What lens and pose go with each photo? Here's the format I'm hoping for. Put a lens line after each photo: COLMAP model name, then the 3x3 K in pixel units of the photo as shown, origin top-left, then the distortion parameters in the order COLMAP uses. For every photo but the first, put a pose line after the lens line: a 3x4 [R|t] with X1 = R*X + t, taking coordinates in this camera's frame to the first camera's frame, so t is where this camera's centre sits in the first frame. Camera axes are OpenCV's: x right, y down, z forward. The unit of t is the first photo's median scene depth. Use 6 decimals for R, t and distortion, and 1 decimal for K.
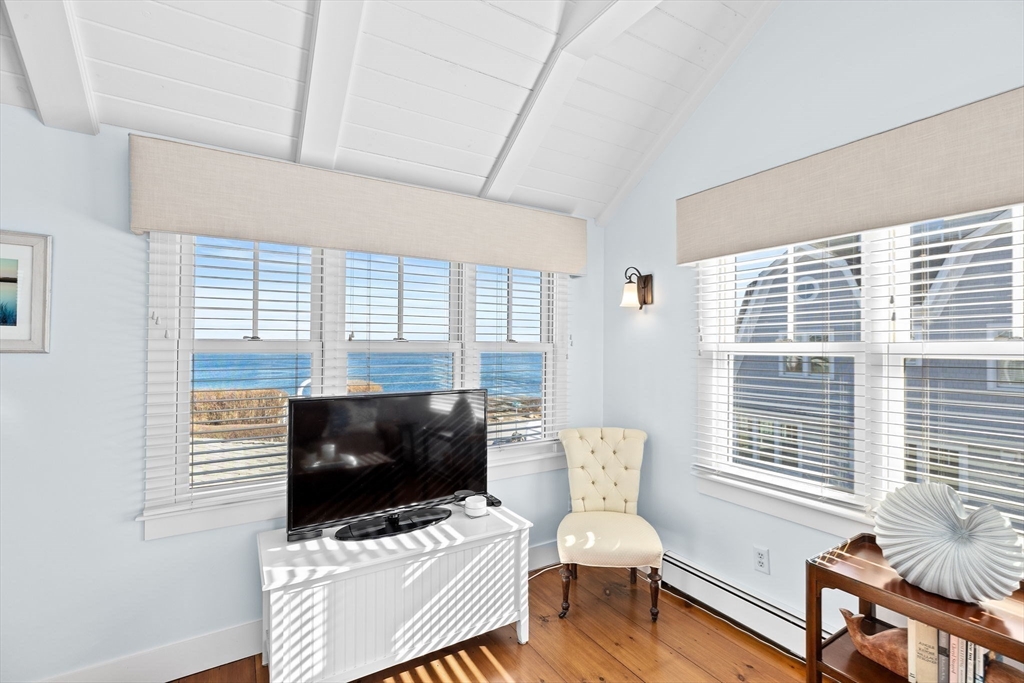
lens RADIAL K [[461.4, 0, 514.9], [0, 461.4, 342.2], [0, 0, 1]] dist [-0.013488, 0.007320]
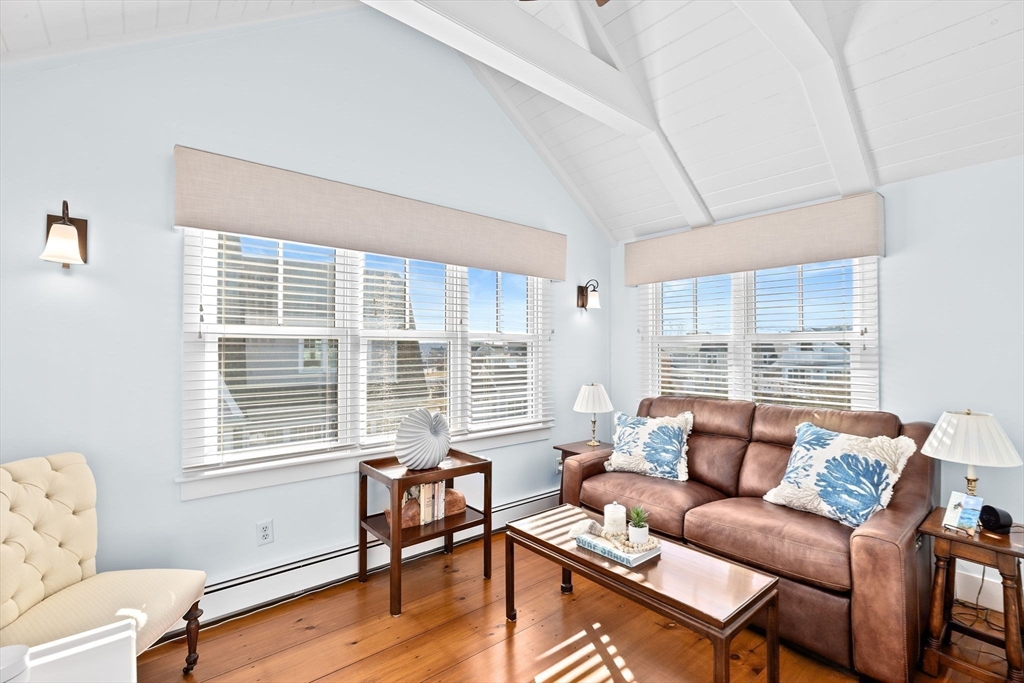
lens RADIAL K [[461.4, 0, 514.9], [0, 461.4, 342.2], [0, 0, 1]] dist [-0.013488, 0.007320]
pose [[-0.156518, 0.011430, 0.987609, -0.572710], [-0.011265, 0.999847, -0.013356, 0.046630], [-0.987611, -0.013216, -0.156365, 0.590339]]
